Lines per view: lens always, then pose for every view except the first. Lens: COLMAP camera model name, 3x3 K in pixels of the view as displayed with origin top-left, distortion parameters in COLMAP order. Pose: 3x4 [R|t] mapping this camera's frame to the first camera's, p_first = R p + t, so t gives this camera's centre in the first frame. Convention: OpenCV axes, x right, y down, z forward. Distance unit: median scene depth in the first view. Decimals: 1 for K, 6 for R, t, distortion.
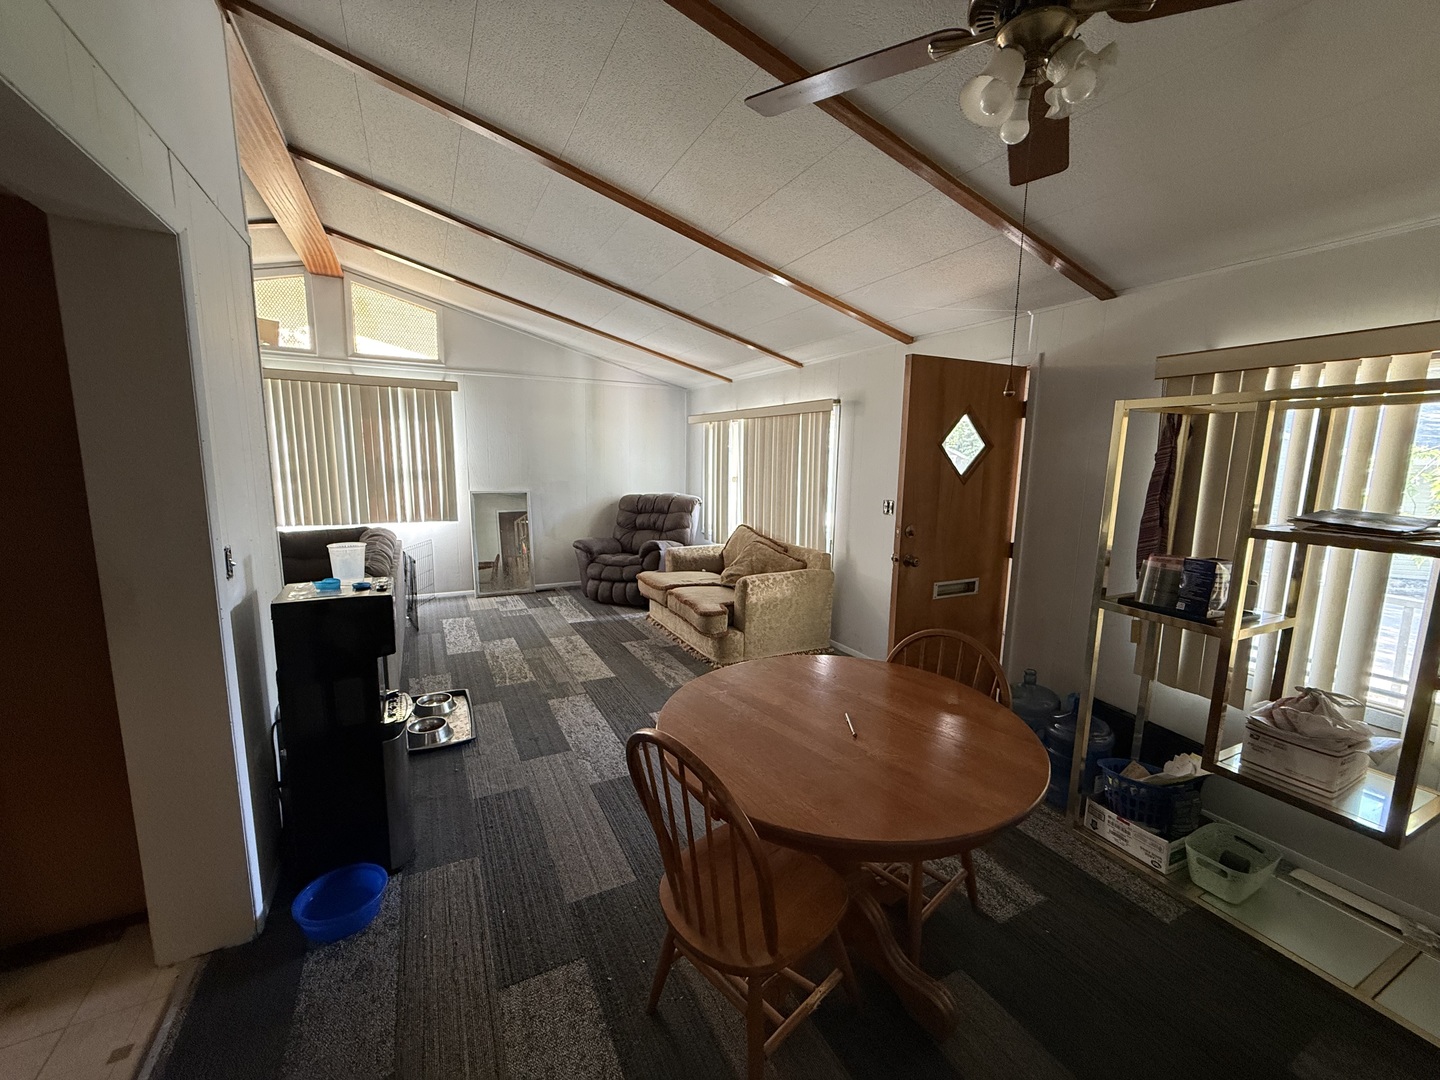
lens RADIAL K [[572.9, 0, 724.5], [0, 572.9, 540.1], [0, 0, 1]] dist [-0.000126, -0.000066]
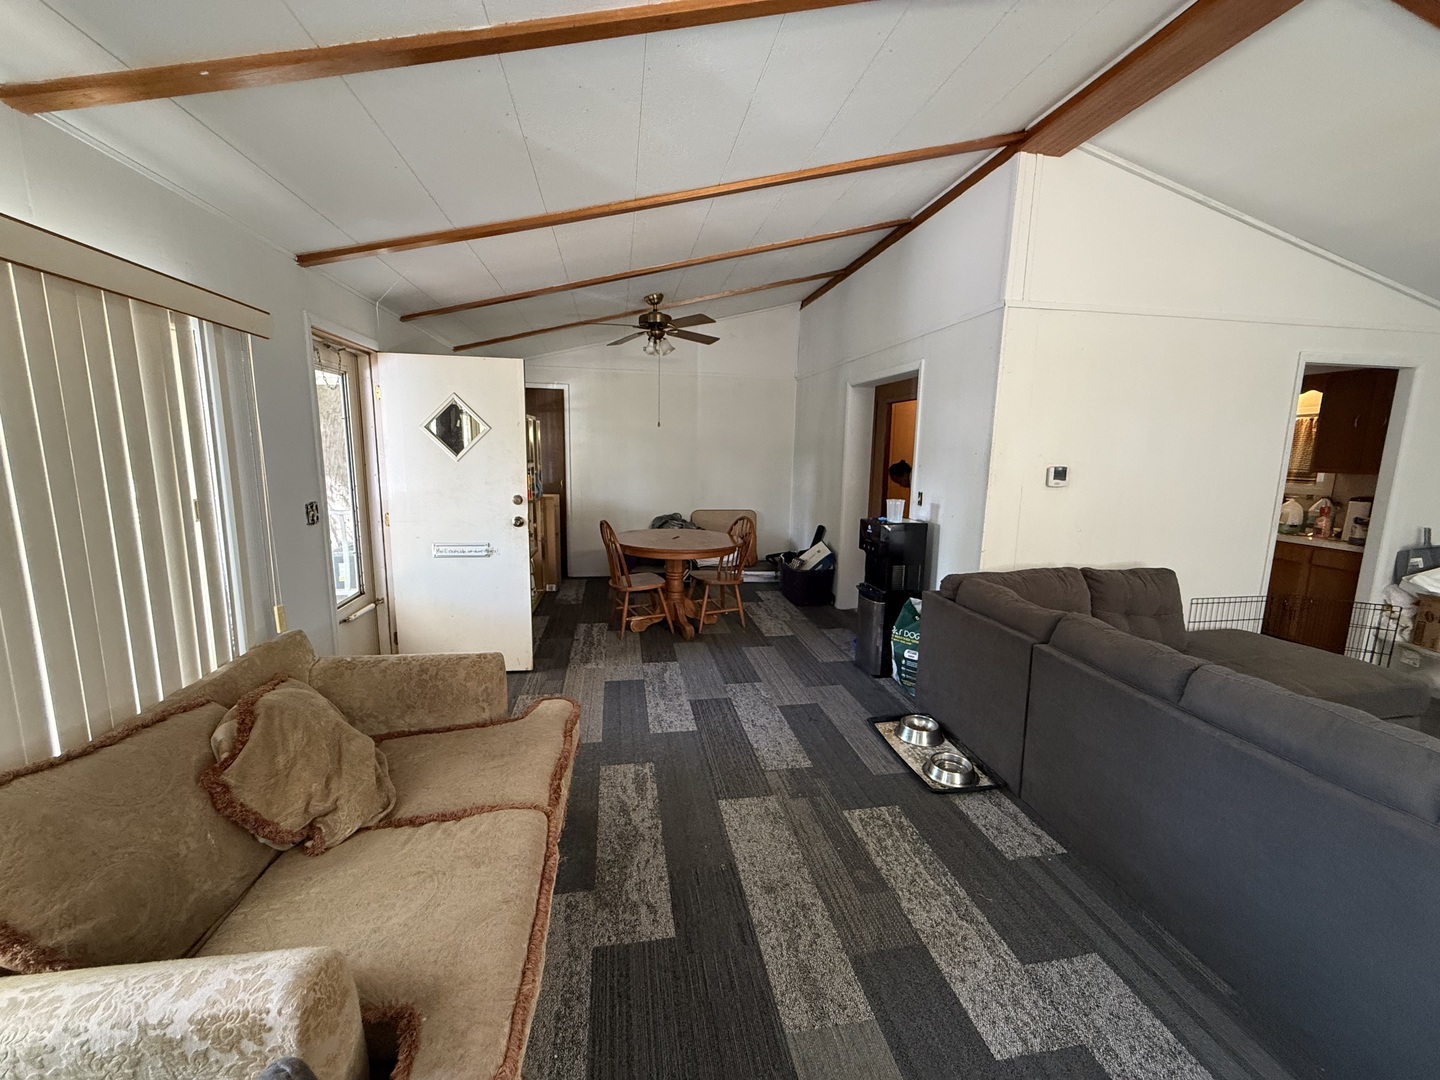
lens RADIAL K [[572.9, 0, 721.2], [0, 572.9, 537.9], [0, 0, 1]] dist [-0.000126, -0.000066]
pose [[-0.951774, -0.081429, 0.295797, -0.340558], [0.011417, 0.954066, 0.299379, -0.214229], [-0.306588, 0.288318, -0.907125, 1.425496]]
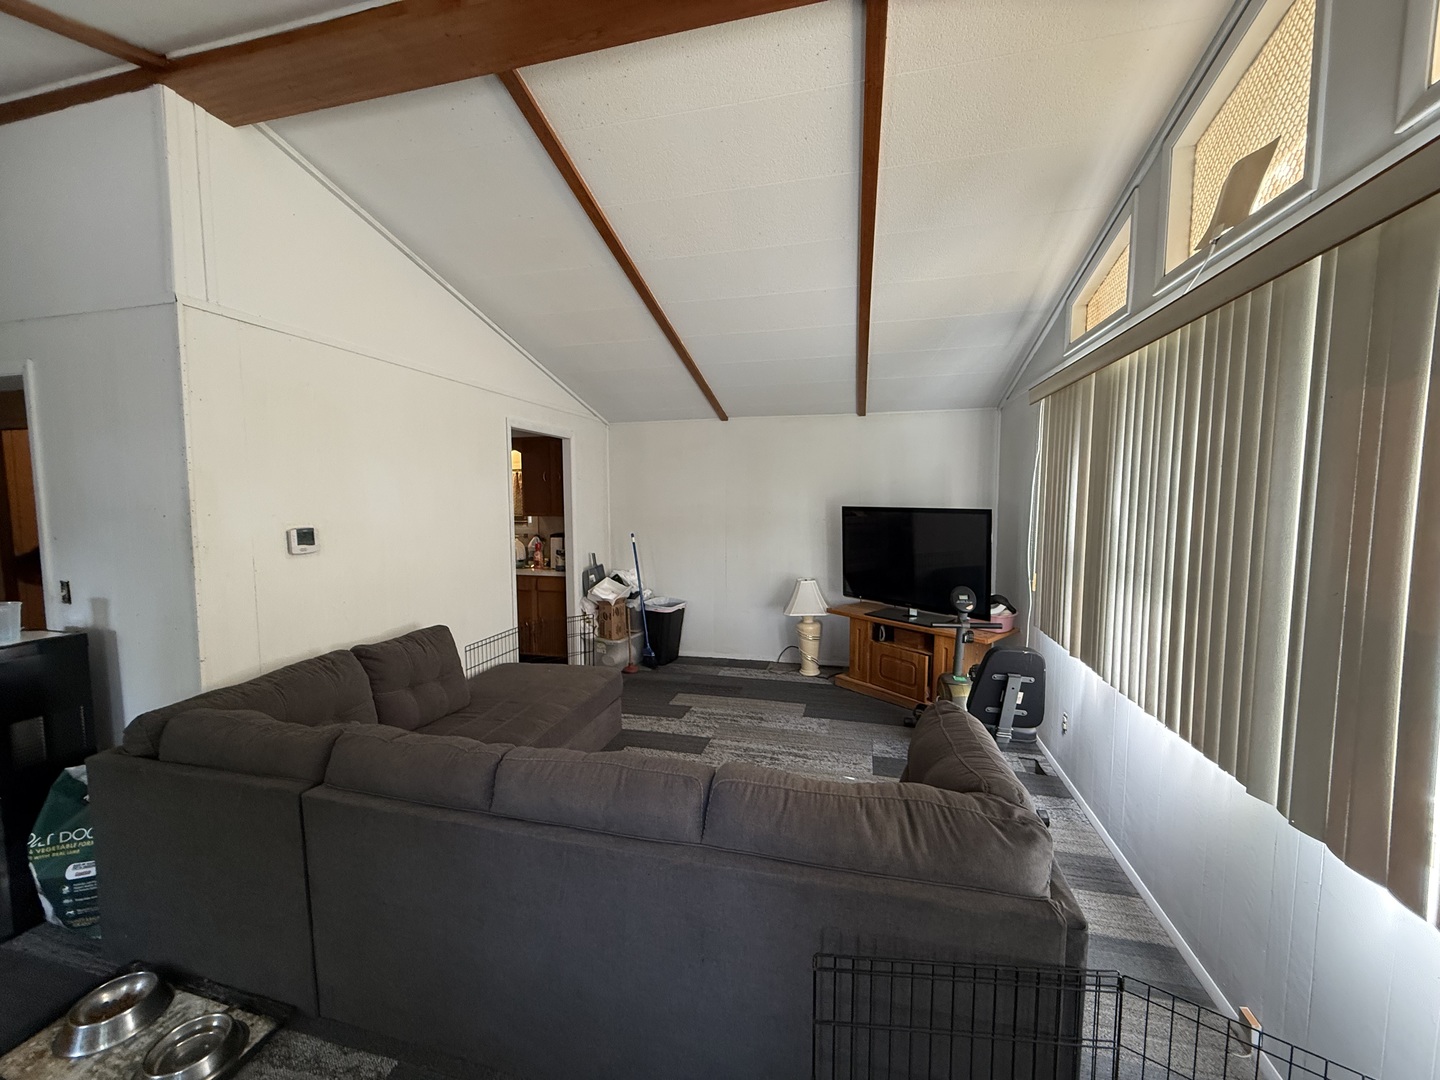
lens RADIAL K [[572.9, 0, 717.3], [0, 572.9, 543.7], [0, 0, 1]] dist [-0.000126, -0.000066]
pose [[-0.671203, 0.041469, -0.740113, -0.384813], [-0.120616, 0.979018, 0.164241, -0.205819], [0.731395, 0.199509, -0.652118, 1.272018]]
